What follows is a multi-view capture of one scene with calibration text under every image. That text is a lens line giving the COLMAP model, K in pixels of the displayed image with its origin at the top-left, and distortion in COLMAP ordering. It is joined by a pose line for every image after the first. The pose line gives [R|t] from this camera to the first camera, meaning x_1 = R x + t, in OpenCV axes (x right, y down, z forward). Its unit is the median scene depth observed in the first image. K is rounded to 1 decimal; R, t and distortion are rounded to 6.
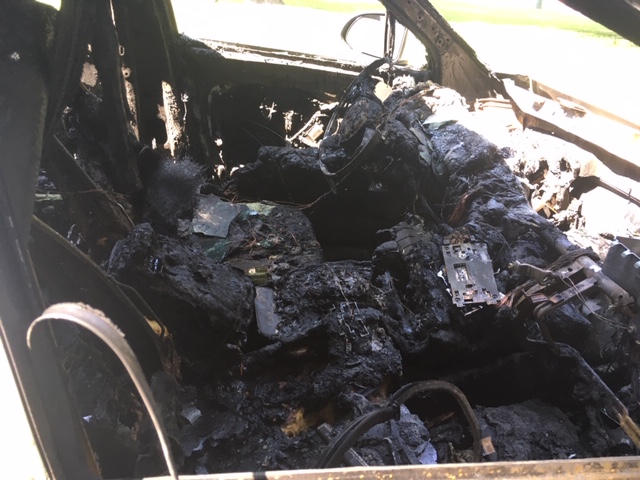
lens RADIAL K [[539.9, 0, 320.0], [0, 539.9, 240.3], [0, 0, 1]] dist [0.010617, -0.035586]
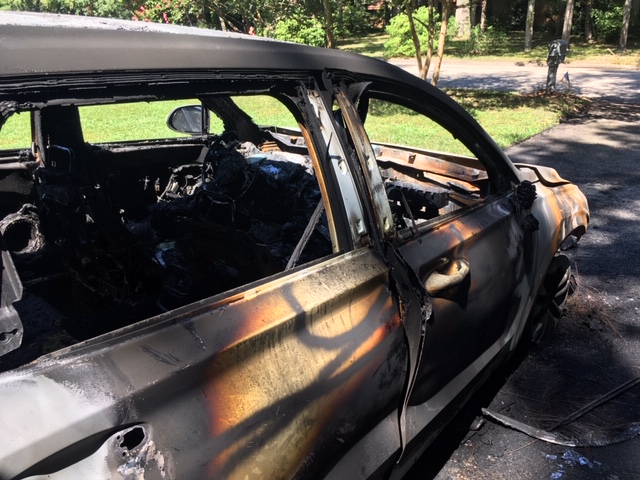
lens RADIAL K [[539.9, 0, 320.5], [0, 539.9, 239.8], [0, 0, 1]] dist [0.010617, -0.035586]
pose [[0.733302, -0.308570, 0.605848, -0.673977], [0.357962, 0.932799, 0.041824, 0.013152], [-0.578040, 0.186201, 0.794480, -0.389383]]
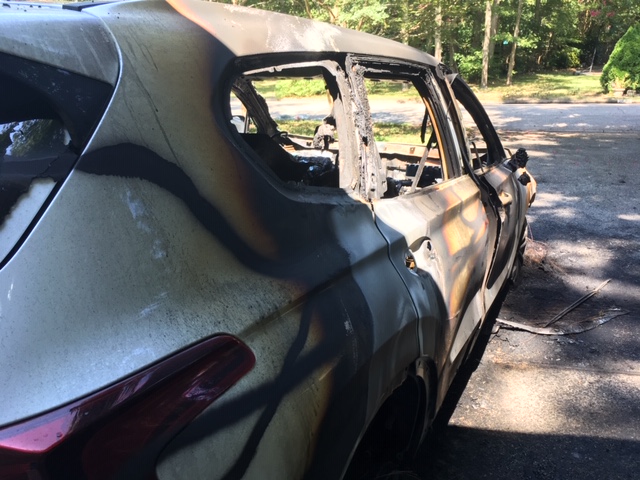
lens RADIAL K [[539.9, 0, 319.0], [0, 539.9, 241.1], [0, 0, 1]] dist [0.010617, -0.035586]
pose [[0.569597, -0.307295, 0.762318, -1.299893], [0.415759, 0.907793, 0.055286, 0.007662], [-0.709016, 0.285450, 0.644837, -0.324388]]
